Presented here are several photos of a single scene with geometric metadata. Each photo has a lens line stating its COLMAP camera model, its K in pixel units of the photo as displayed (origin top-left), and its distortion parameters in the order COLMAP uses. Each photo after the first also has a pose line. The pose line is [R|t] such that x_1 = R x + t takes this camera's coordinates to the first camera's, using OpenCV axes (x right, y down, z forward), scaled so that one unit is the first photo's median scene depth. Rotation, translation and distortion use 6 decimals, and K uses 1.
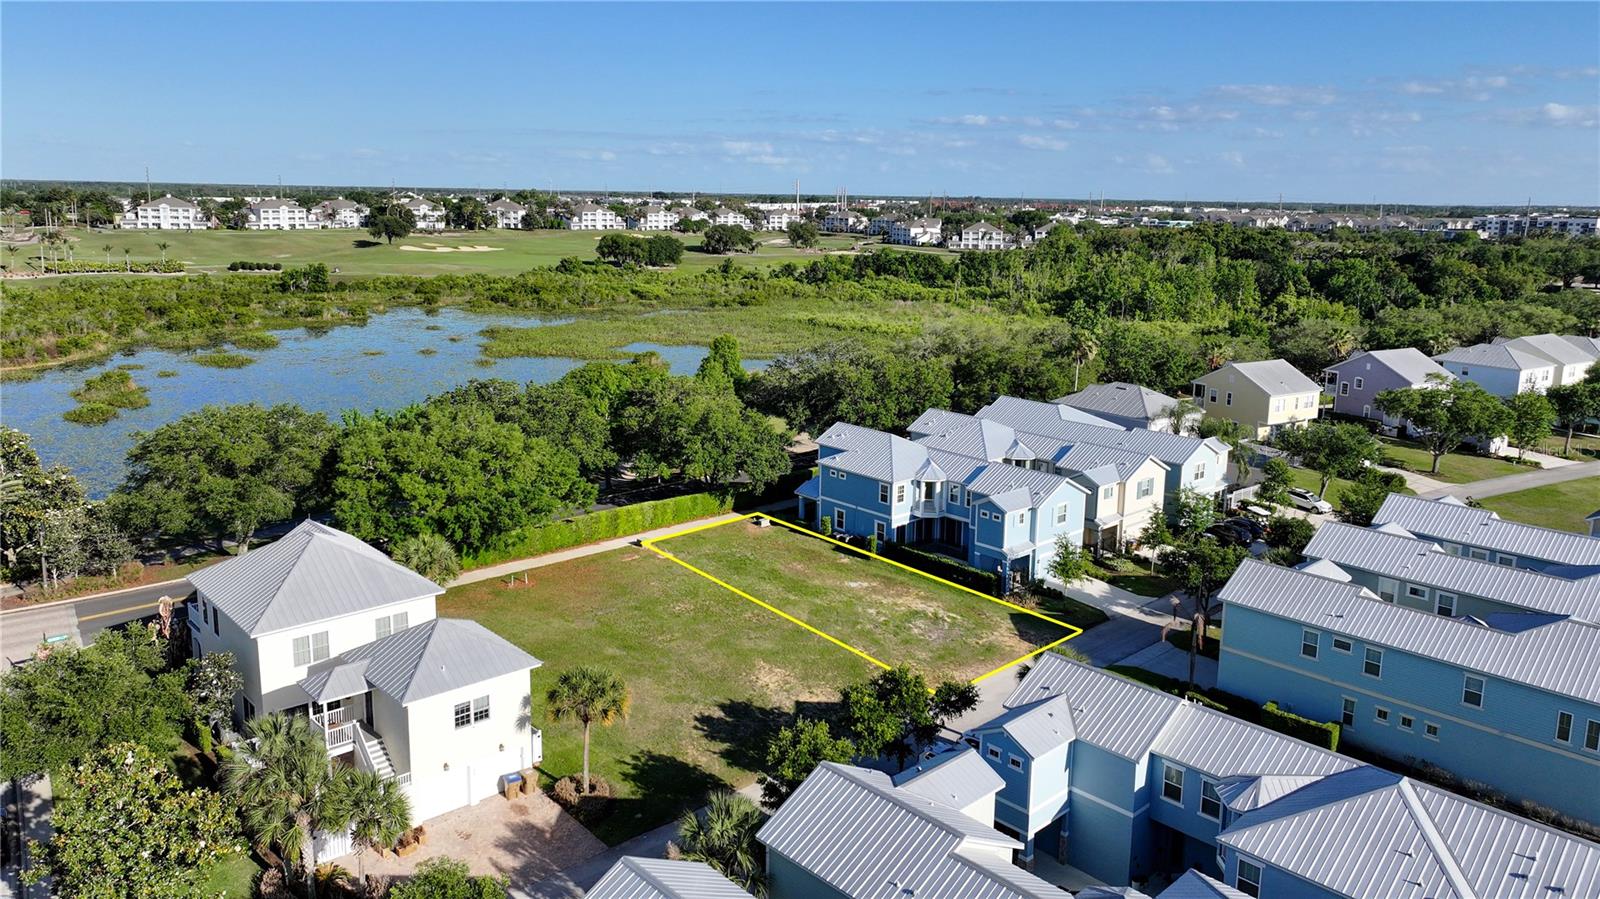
lens RADIAL K [[1149.9, 0, 793.4], [0, 1149.9, 438.5], [0, 0, 1]] dist [0.004311, 0.008690]
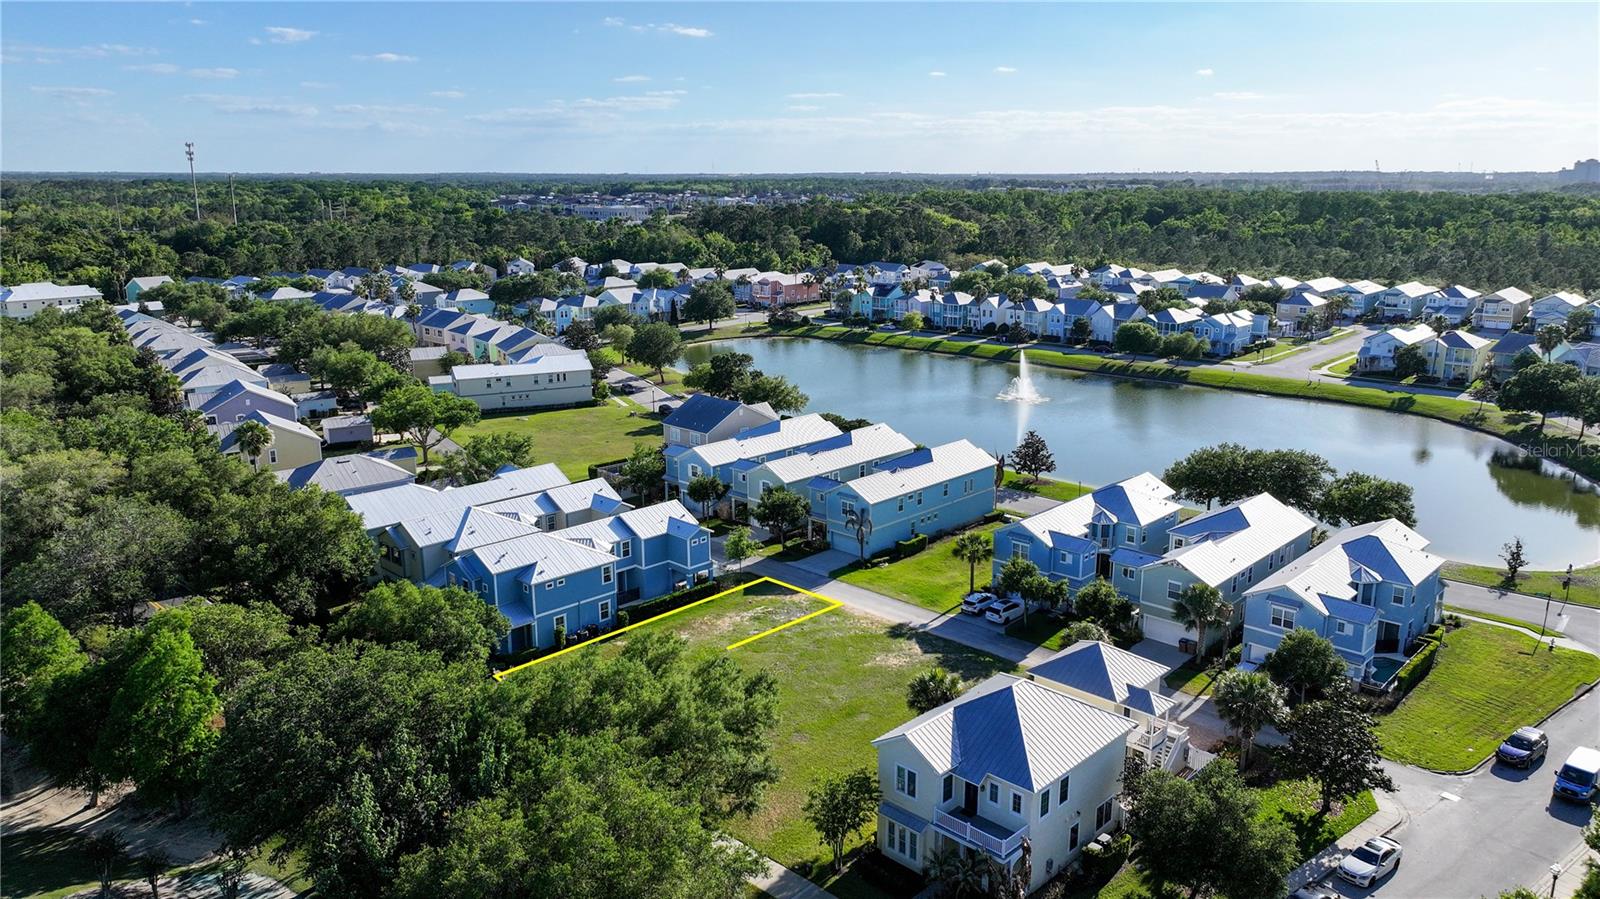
lens RADIAL K [[1149.9, 0, 799.1], [0, 1149.9, 430.1], [0, 0, 1]] dist [0.004311, 0.008690]
pose [[-0.054147, -0.239168, 0.969467, -0.273893], [0.211486, 0.946119, 0.245220, -0.089106], [-0.975880, 0.218307, -0.000649, 0.221294]]
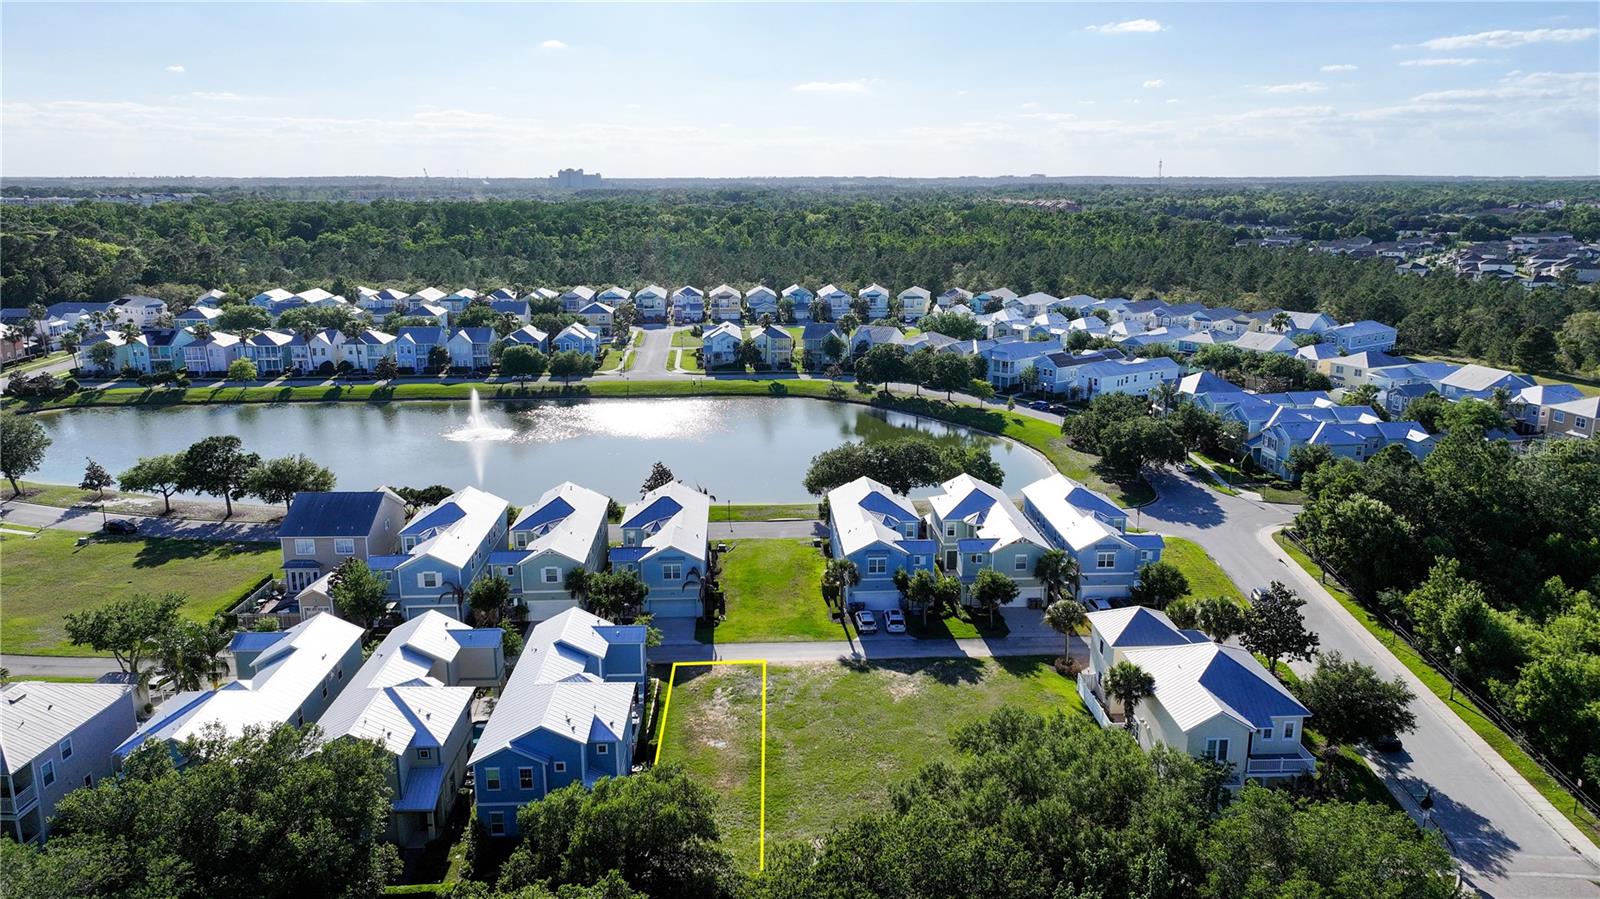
lens RADIAL K [[1149.9, 0, 804.8], [0, 1149.9, 423.2], [0, 0, 1]] dist [0.004311, 0.008690]
pose [[-0.766824, -0.156375, 0.622517, -0.165819], [0.119898, 0.917899, 0.378266, -0.143446], [-0.630560, 0.364702, -0.685118, 0.414992]]
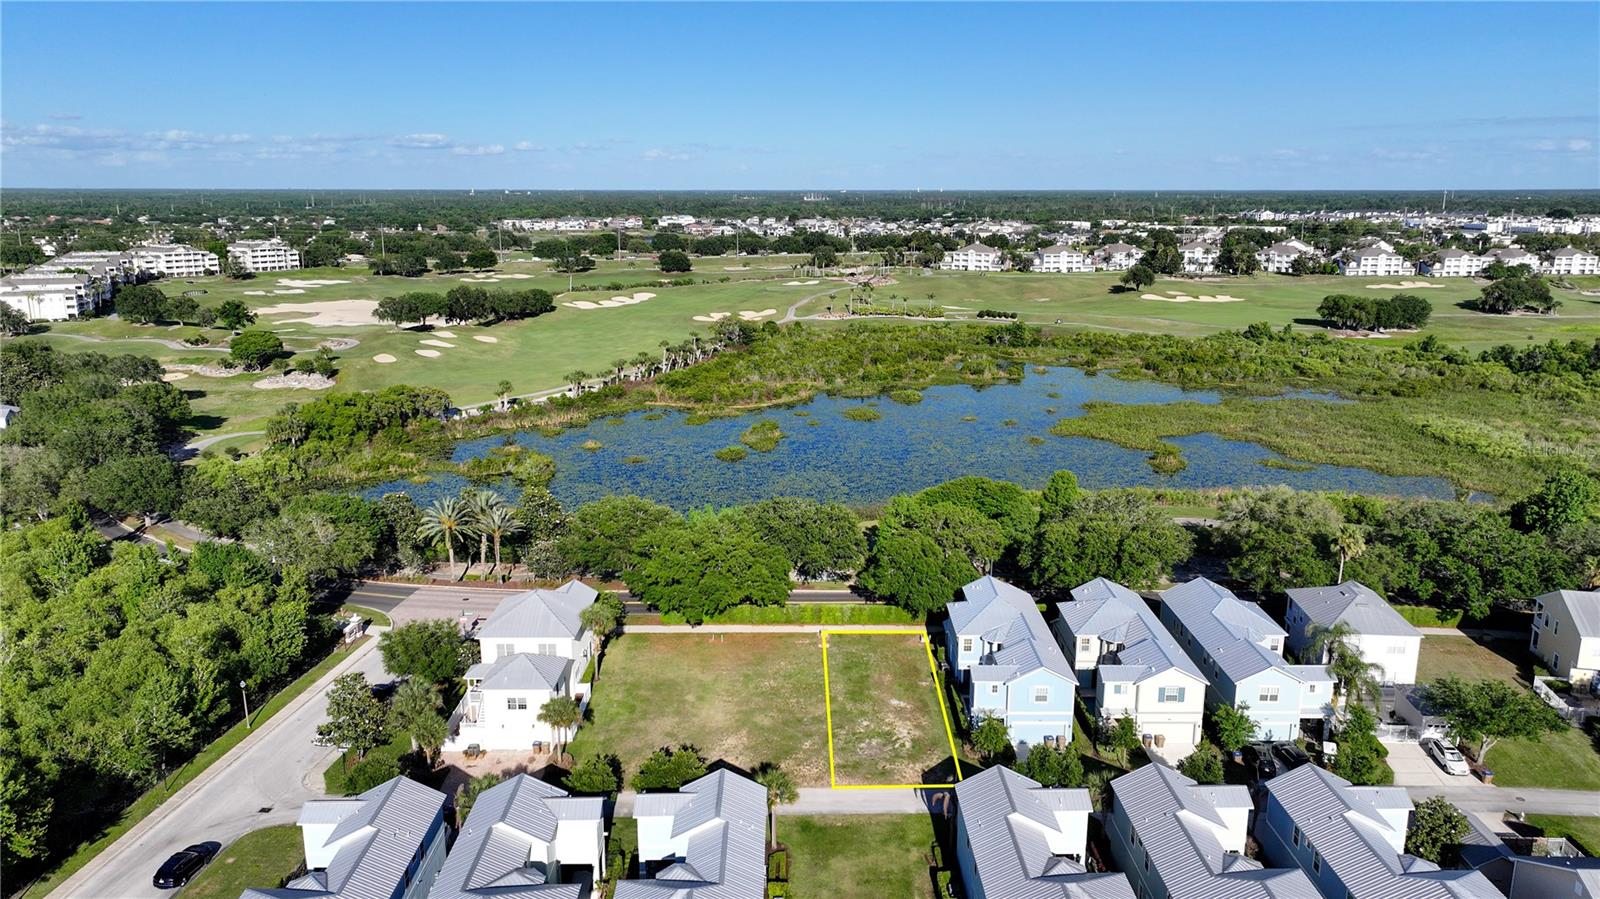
lens RADIAL K [[1149.9, 0, 784.1], [0, 1149.9, 430.8], [0, 0, 1]] dist [0.004311, 0.008690]
pose [[0.725898, 0.125129, -0.676325, 0.221623], [-0.127407, 0.990757, 0.046557, -0.063092], [0.675899, 0.052373, 0.735131, -0.029810]]
